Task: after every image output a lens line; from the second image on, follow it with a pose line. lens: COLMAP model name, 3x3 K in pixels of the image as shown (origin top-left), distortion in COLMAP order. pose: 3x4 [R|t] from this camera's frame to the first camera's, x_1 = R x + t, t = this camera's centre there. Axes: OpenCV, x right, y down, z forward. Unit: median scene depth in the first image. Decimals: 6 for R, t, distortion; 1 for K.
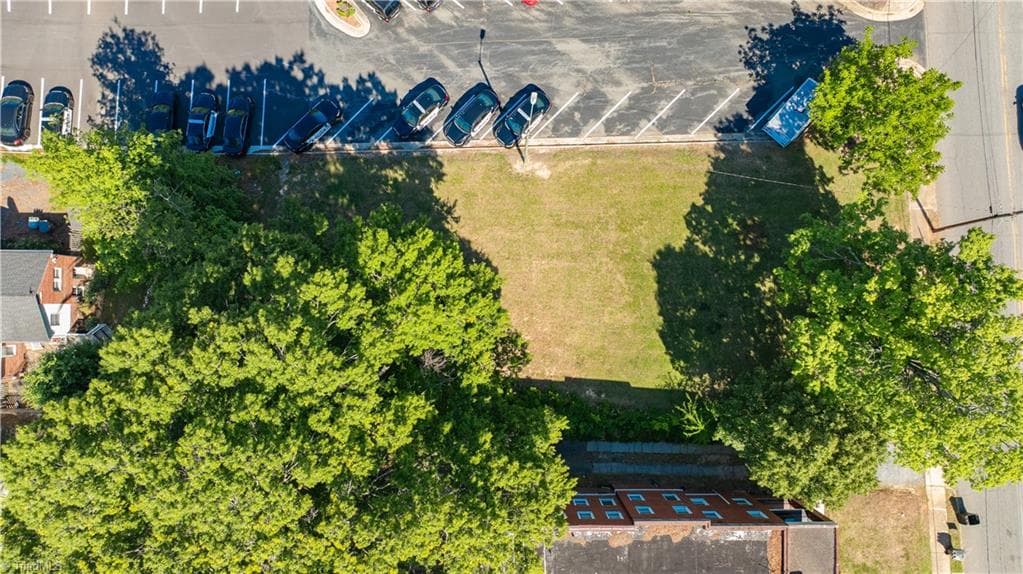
lens RADIAL K [[719.5, 0, 511.5], [0, 719.5, 287.0], [0, 0, 1]] dist [-0.025377, 0.007125]
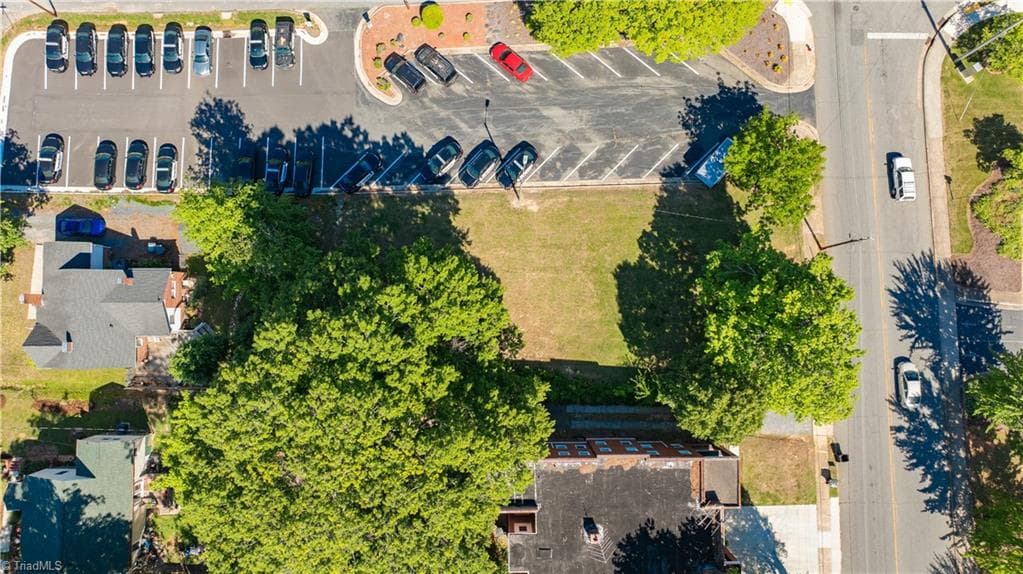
lens RADIAL K [[719.5, 0, 511.5], [0, 719.5, 287.0], [0, 0, 1]] dist [-0.025377, 0.007125]
pose [[0.999964, -0.008134, 0.002363, -0.001227], [0.008134, 0.999967, 0.000016, -0.011086], [-0.002363, 0.000003, 0.999997, -0.360750]]
